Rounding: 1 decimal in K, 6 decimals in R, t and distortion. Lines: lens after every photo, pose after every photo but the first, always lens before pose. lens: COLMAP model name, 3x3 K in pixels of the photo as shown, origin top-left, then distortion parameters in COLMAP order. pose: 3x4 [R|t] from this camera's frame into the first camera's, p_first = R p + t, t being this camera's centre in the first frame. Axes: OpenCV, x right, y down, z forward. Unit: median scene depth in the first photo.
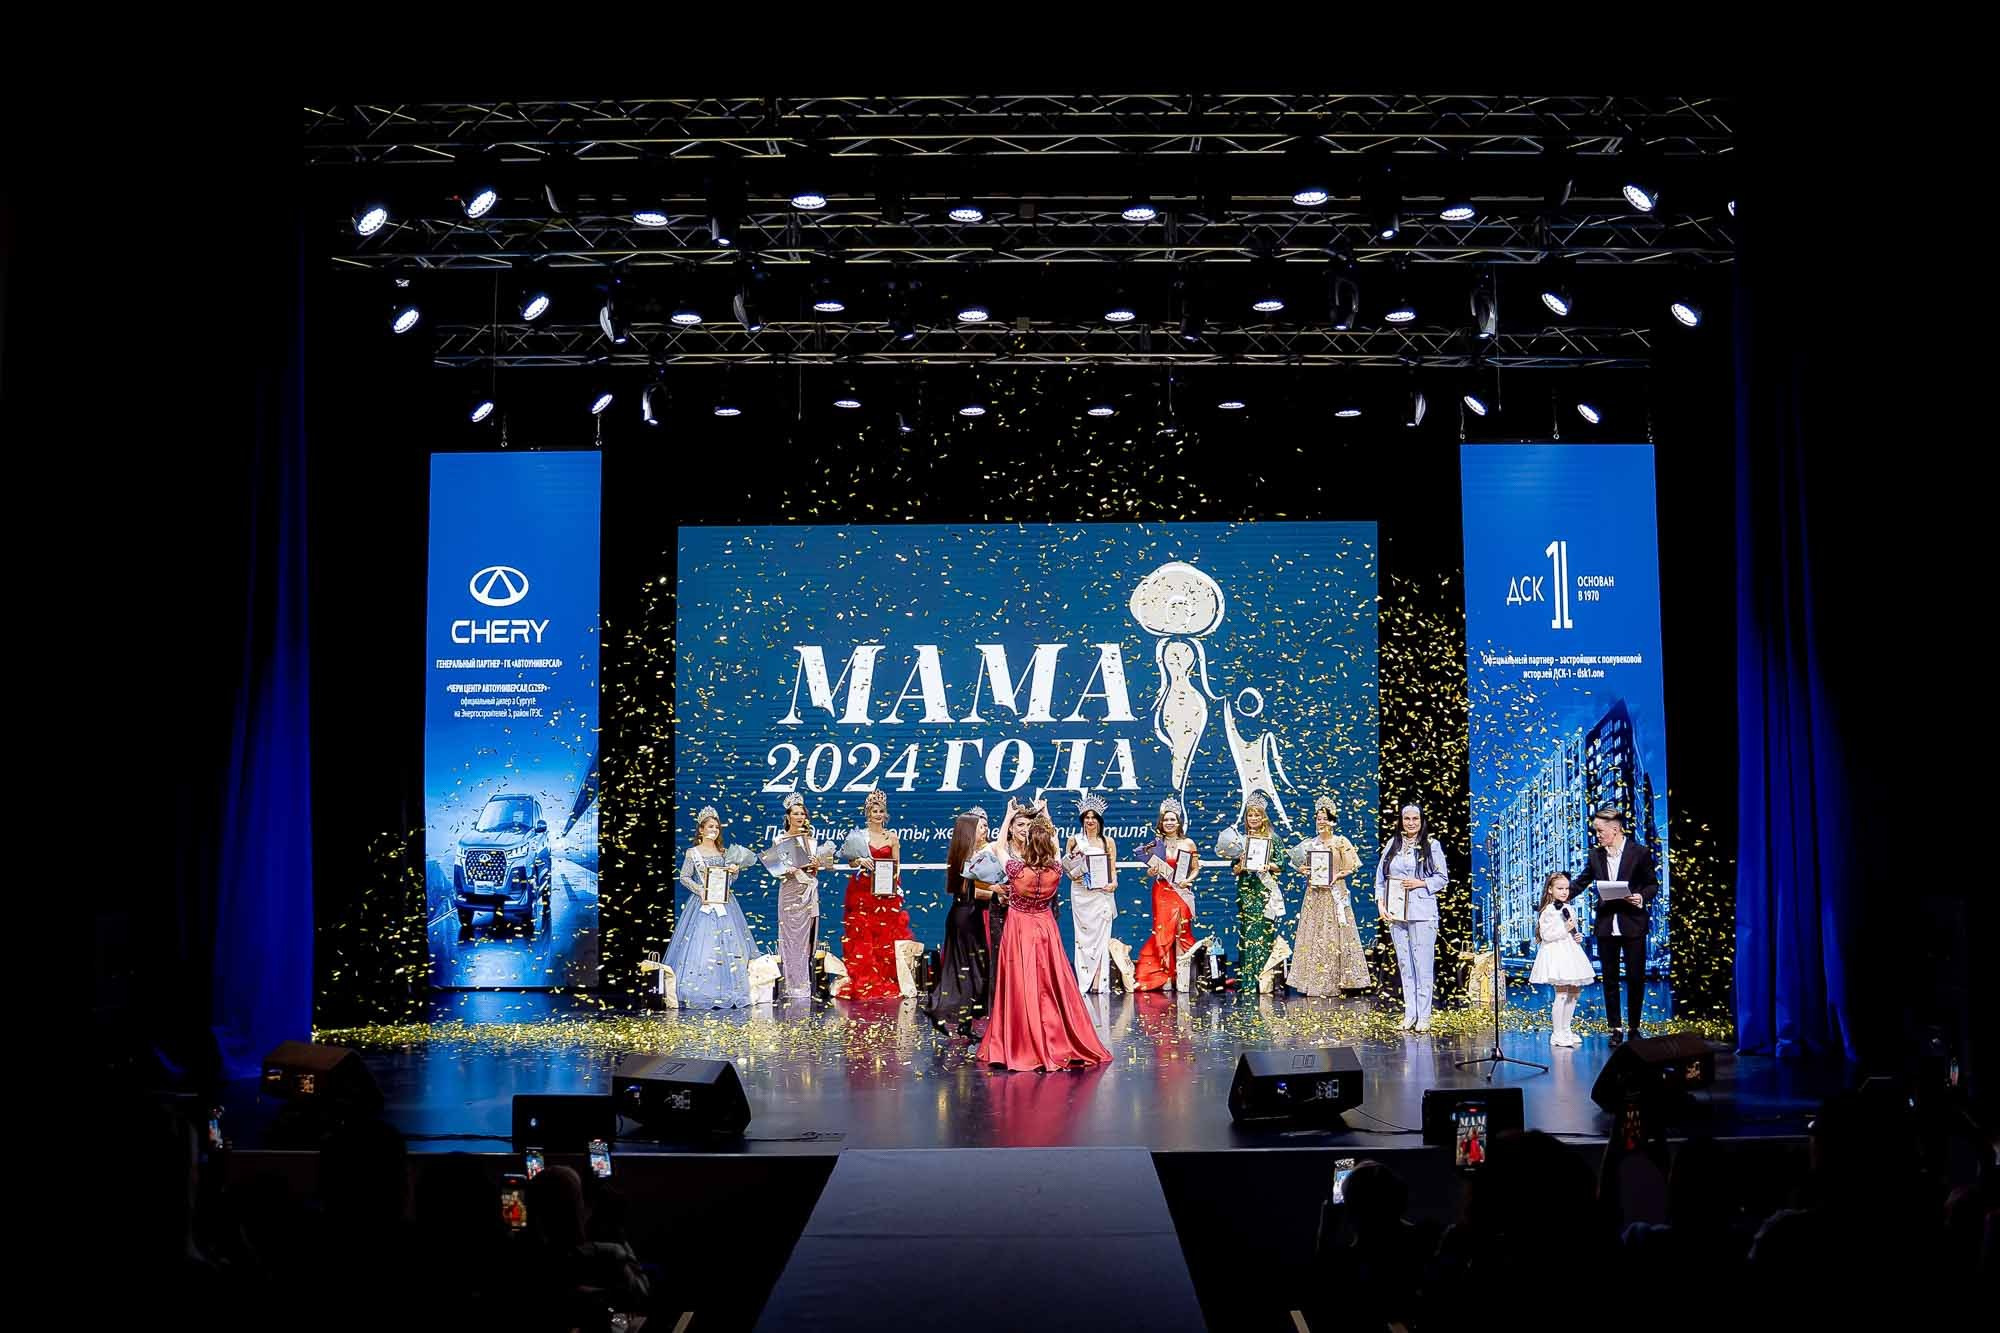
lens RADIAL K [[1767.4, 0, 1029.4], [0, 1767.4, 669.8], [0, 0, 1]] dist [-0.124804, 0.114761]
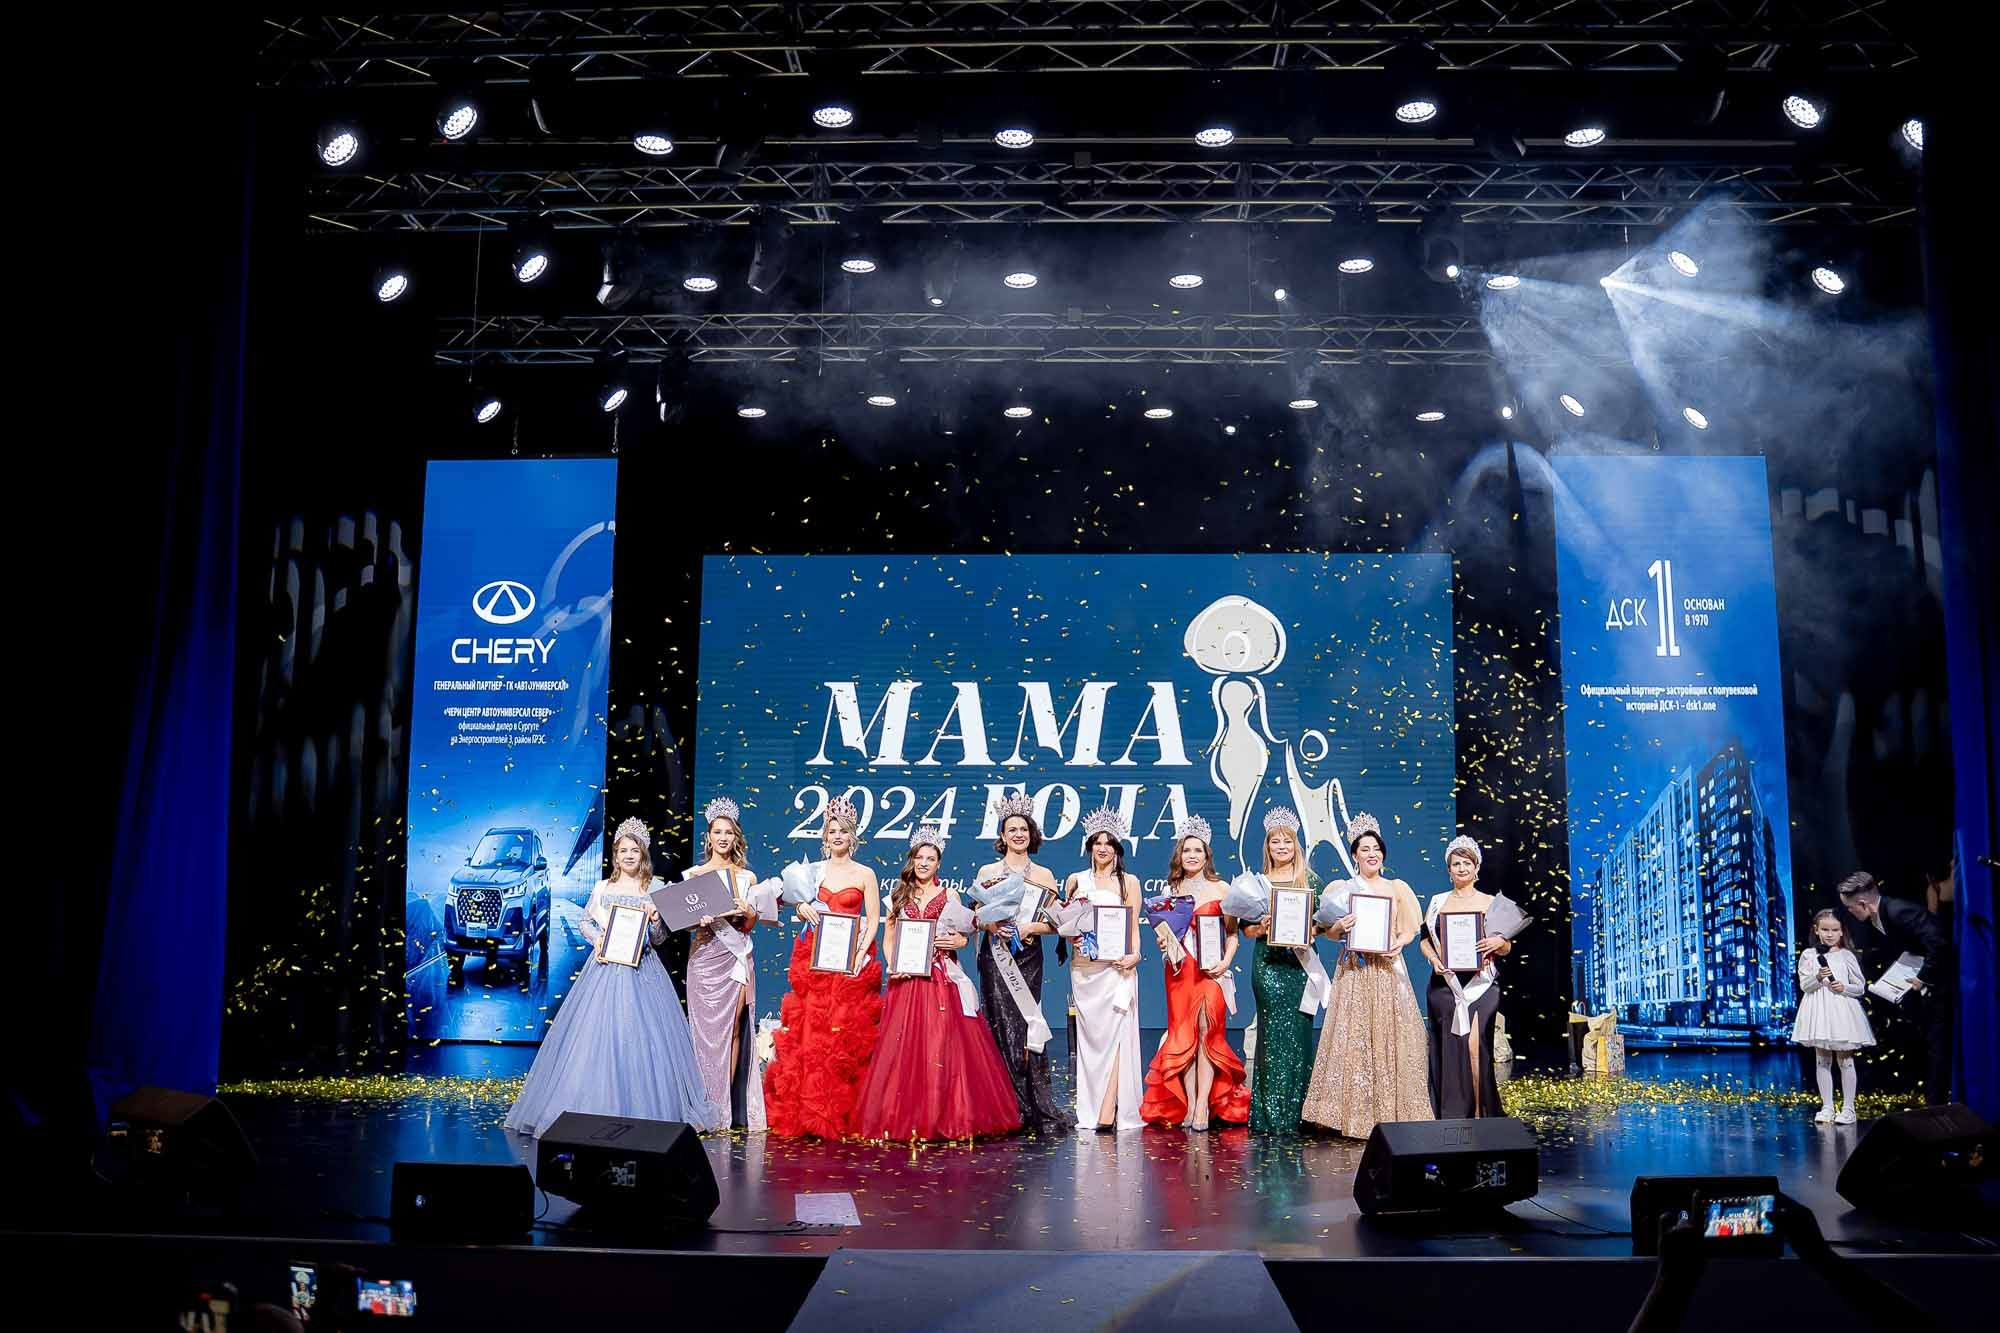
lens RADIAL K [[1607.9, 0, 997.3], [0, 1607.9, 668.5], [0, 0, 1]] dist [-0.117964, 0.087580]
pose [[0.999118, 0.007392, -0.041340, -0.007481], [-0.010135, 0.997734, -0.066521, 0.040508], [0.040755, 0.066881, 0.996928, 0.174444]]
